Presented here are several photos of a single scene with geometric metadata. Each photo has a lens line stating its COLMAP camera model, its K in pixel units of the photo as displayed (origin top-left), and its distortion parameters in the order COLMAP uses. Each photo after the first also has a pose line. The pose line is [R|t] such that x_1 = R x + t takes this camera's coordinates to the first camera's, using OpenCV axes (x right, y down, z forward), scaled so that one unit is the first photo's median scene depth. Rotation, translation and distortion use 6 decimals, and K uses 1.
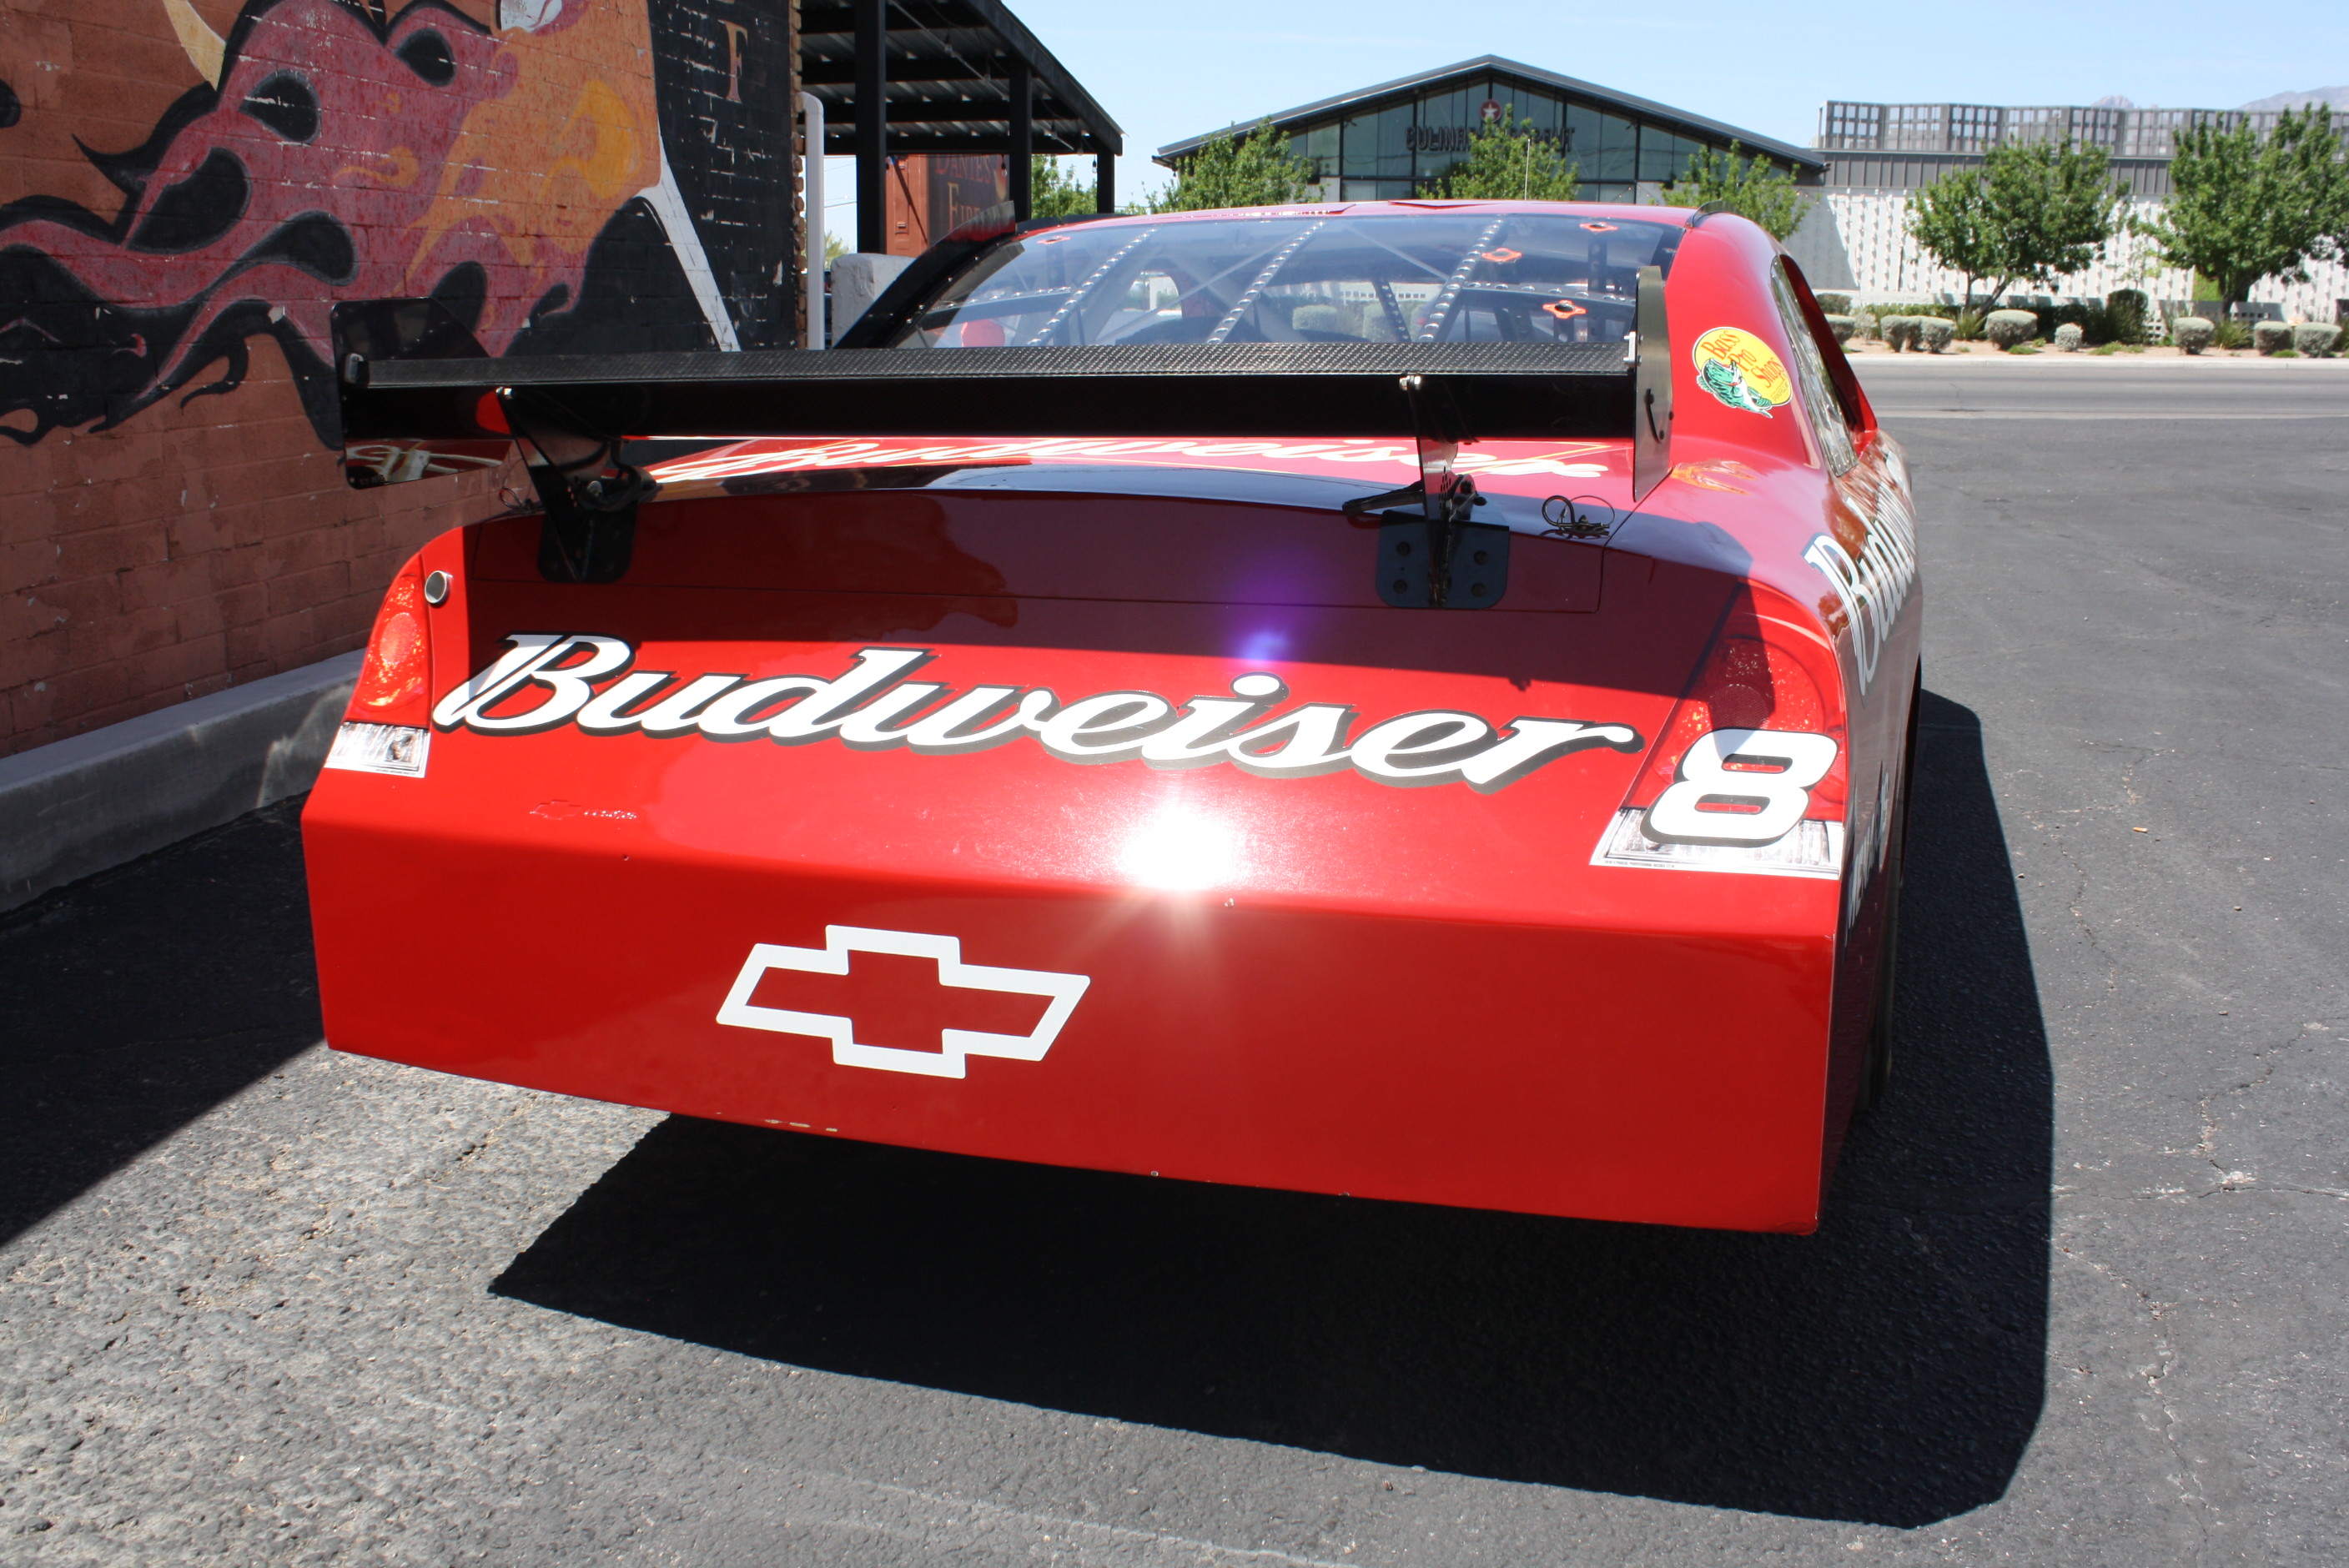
lens RADIAL K [[2094.4, 0, 1201.2], [0, 2094.4, 794.7], [0, 0, 1]] dist [-0.144183, 0.116759]
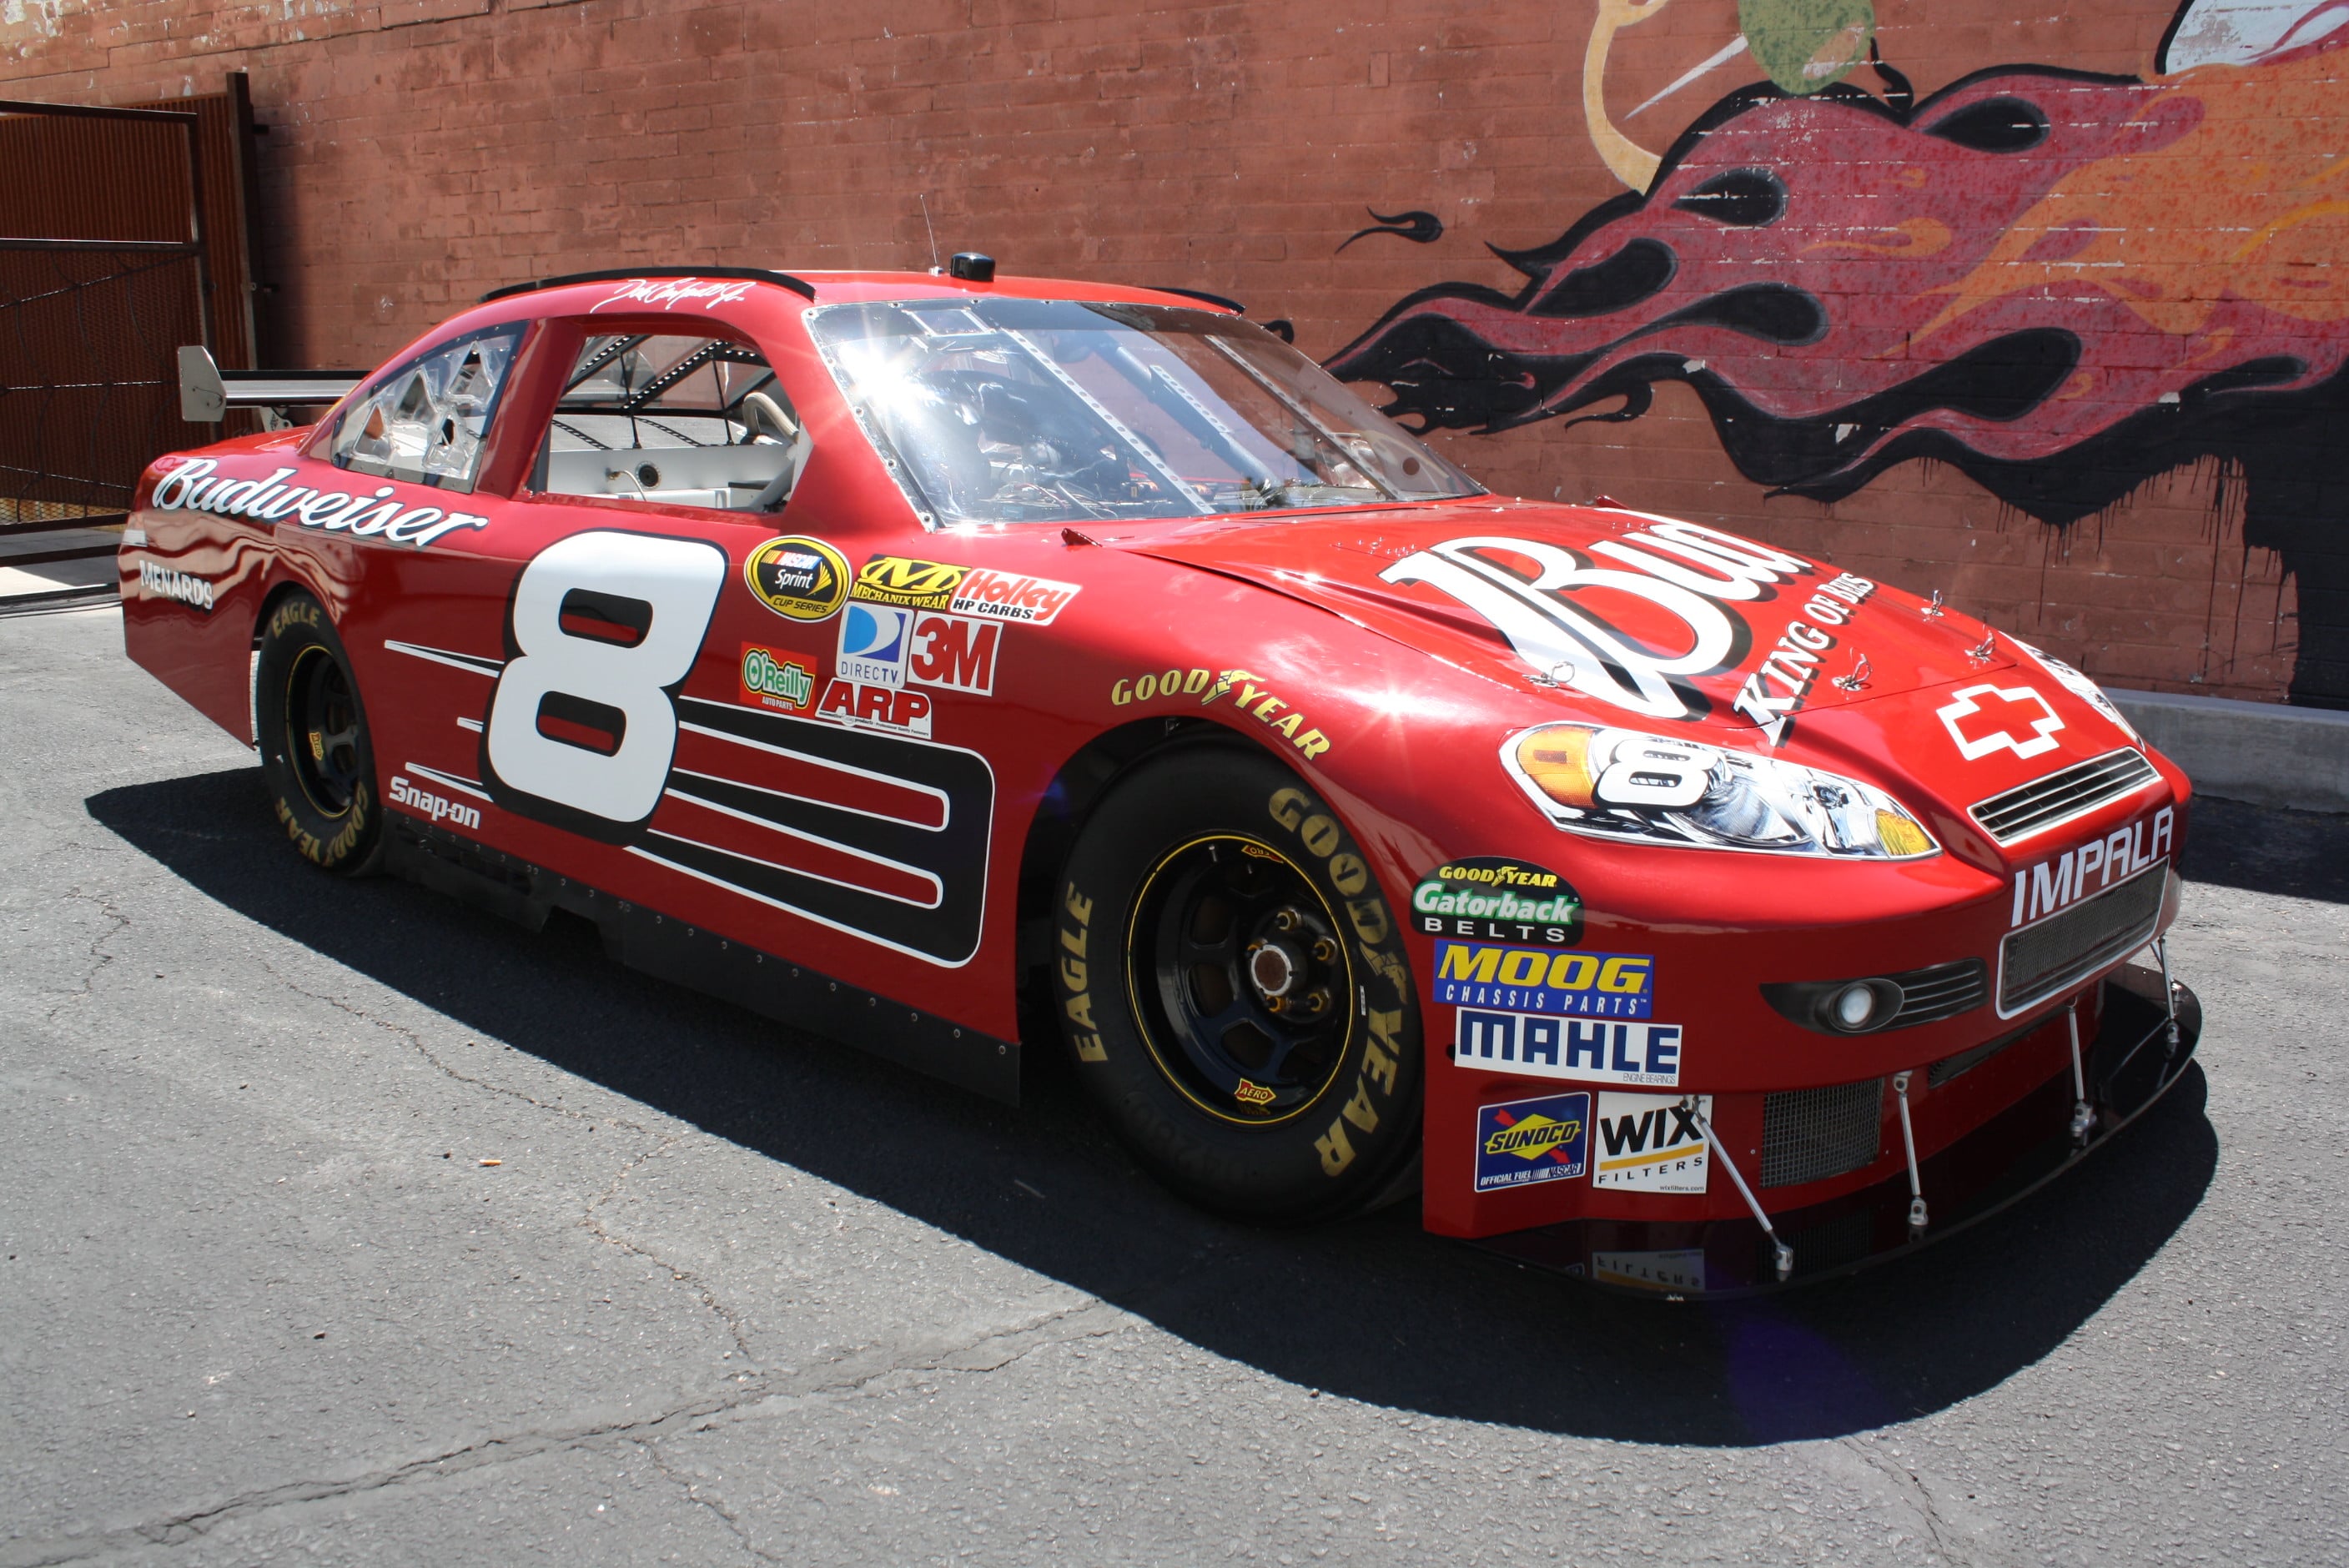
lens RADIAL K [[2027.2, 0, 1195.8], [0, 2027.2, 788.5], [0, 0, 1]] dist [-0.161936, 0.129096]
pose [[-0.411820, 0.193168, -0.890556, 0.872449], [-0.220805, 0.926999, 0.303179, -0.322439], [0.884110, 0.321495, -0.339104, 1.320789]]
